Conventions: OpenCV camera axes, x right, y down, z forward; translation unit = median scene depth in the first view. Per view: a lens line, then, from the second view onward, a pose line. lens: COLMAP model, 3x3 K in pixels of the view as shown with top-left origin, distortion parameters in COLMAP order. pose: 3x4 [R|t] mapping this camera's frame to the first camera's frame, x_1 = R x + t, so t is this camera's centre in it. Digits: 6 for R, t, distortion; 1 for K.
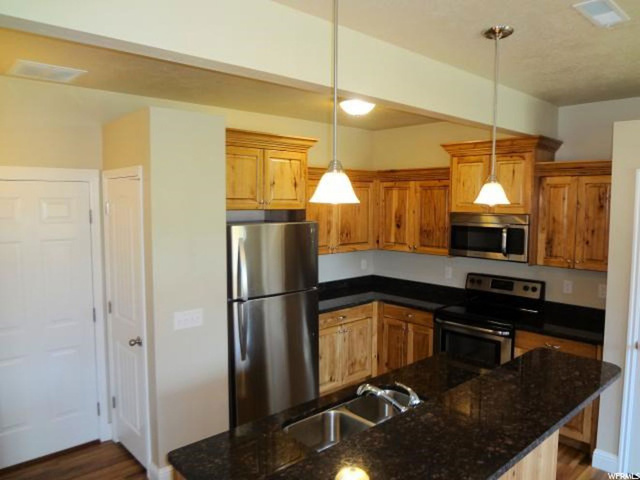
lens RADIAL K [[476.5, 0, 322.4], [0, 476.5, 238.3], [0, 0, 1]] dist [-0.050259, 0.011586]
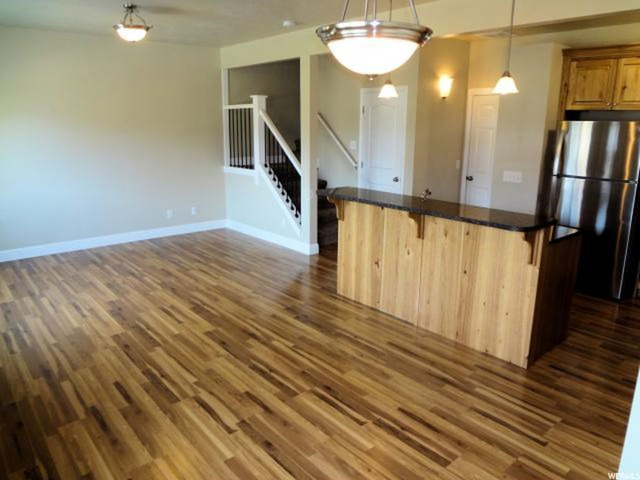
lens RADIAL K [[476.5, 0, 322.4], [0, 476.5, 238.3], [0, 0, 1]] dist [-0.050259, 0.011586]
pose [[-0.040210, 0.234265, -0.971341, 1.081473], [-0.086021, 0.967706, 0.236949, 0.035333], [0.995482, 0.093084, -0.018760, 0.309508]]
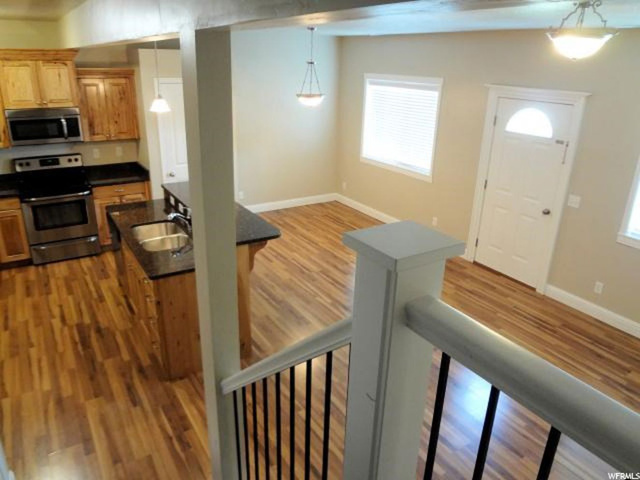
lens RADIAL K [[476.5, 0, 322.4], [0, 476.5, 238.3], [0, 0, 1]] dist [-0.050259, 0.011586]
pose [[0.181091, -0.347816, 0.919908, -0.830578], [0.052266, 0.937455, 0.344161, -0.122346], [-0.982077, -0.014245, 0.187943, 0.009710]]
